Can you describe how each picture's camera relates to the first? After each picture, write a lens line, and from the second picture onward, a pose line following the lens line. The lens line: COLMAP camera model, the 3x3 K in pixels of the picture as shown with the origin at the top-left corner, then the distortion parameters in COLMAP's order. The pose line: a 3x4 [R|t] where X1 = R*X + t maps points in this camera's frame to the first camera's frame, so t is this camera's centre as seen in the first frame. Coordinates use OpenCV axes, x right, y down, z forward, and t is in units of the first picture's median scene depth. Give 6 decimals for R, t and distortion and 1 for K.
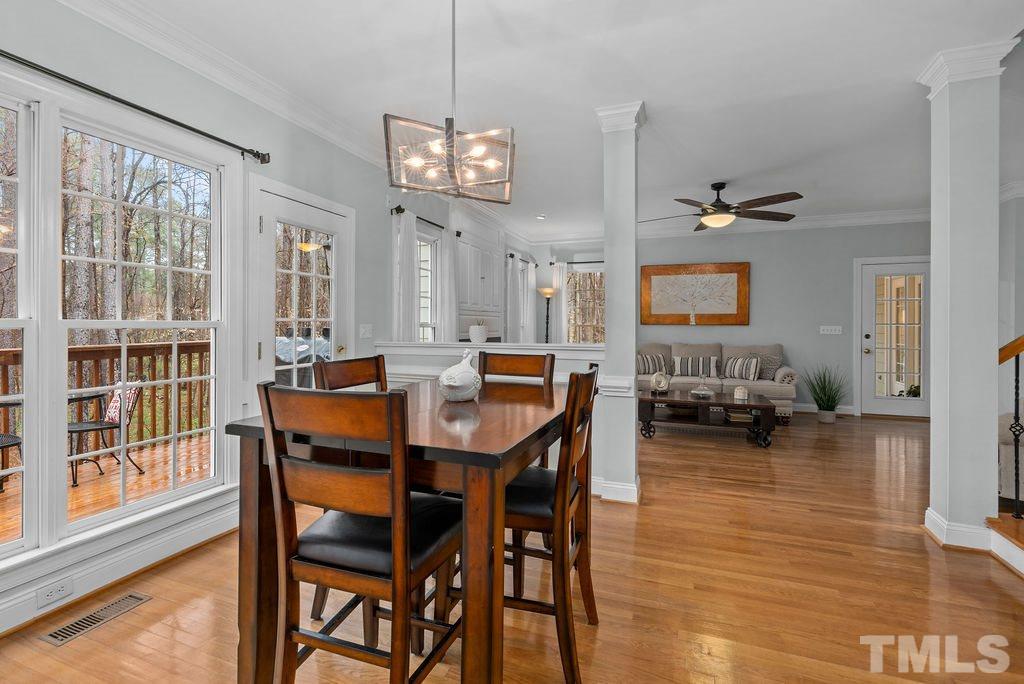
lens RADIAL K [[469.2, 0, 511.5], [0, 469.2, 327.0], [0, 0, 1]] dist [-0.002057, -0.000174]
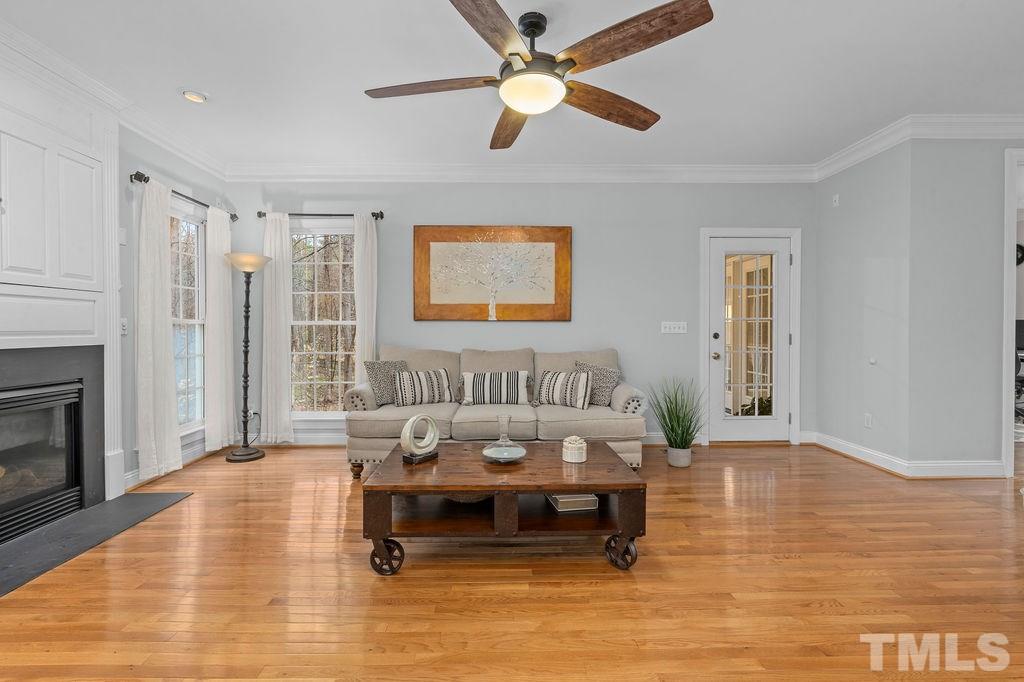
lens RADIAL K [[469.2, 0, 511.5], [0, 469.2, 326.0], [0, 0, 1]] dist [-0.002057, -0.000174]
pose [[0.925950, -0.002182, 0.377641, 0.175661], [0.005988, 0.999942, -0.008904, 0.008876], [-0.377599, 0.010506, 0.925909, 0.414629]]
